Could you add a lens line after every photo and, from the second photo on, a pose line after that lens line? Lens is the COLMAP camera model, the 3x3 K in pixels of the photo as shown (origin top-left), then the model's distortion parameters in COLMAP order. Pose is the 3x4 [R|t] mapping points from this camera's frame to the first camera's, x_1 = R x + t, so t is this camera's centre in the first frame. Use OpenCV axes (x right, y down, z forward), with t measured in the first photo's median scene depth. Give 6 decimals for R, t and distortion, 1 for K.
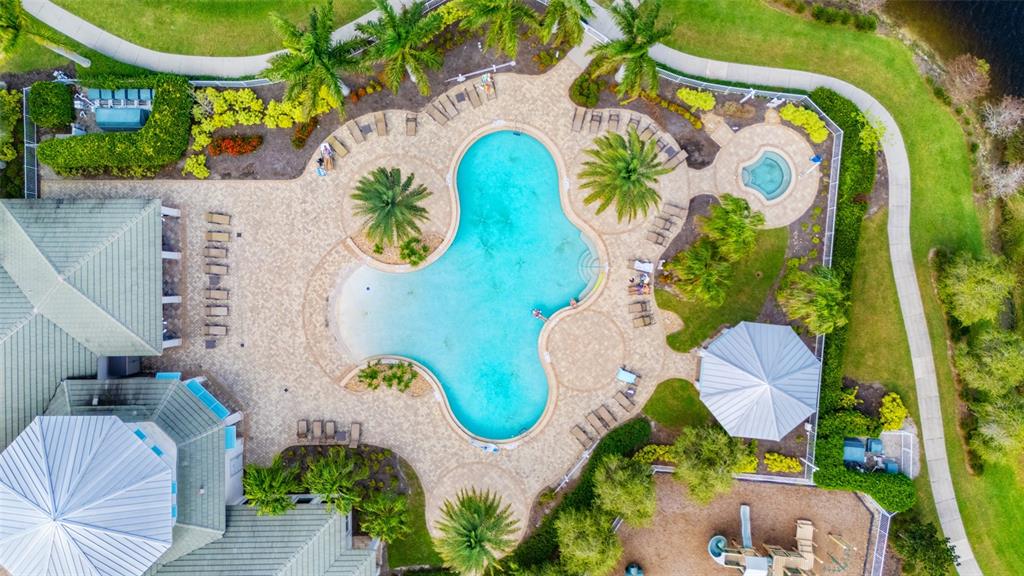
lens RADIAL K [[737.9, 0, 512.0], [0, 737.9, 288.0], [0, 0, 1]] dist [0.005448, -0.000610]
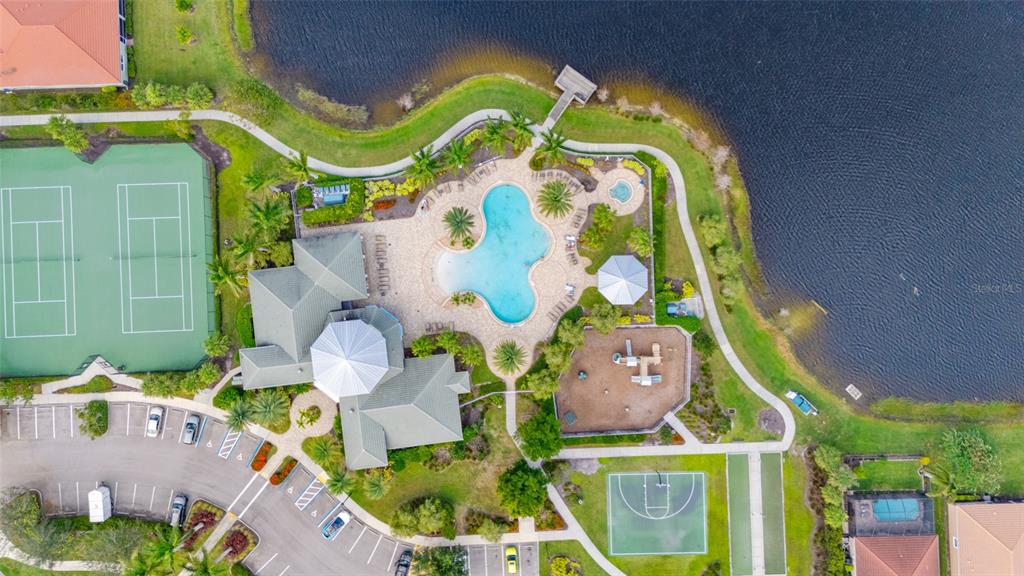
lens RADIAL K [[737.9, 0, 512.0], [0, 737.9, 288.0], [0, 0, 1]] dist [0.005448, -0.000610]
pose [[0.993607, -0.112793, 0.004705, -0.026239], [0.112860, 0.993450, -0.017863, 0.141139], [-0.002659, 0.018280, 0.999829, -1.237226]]
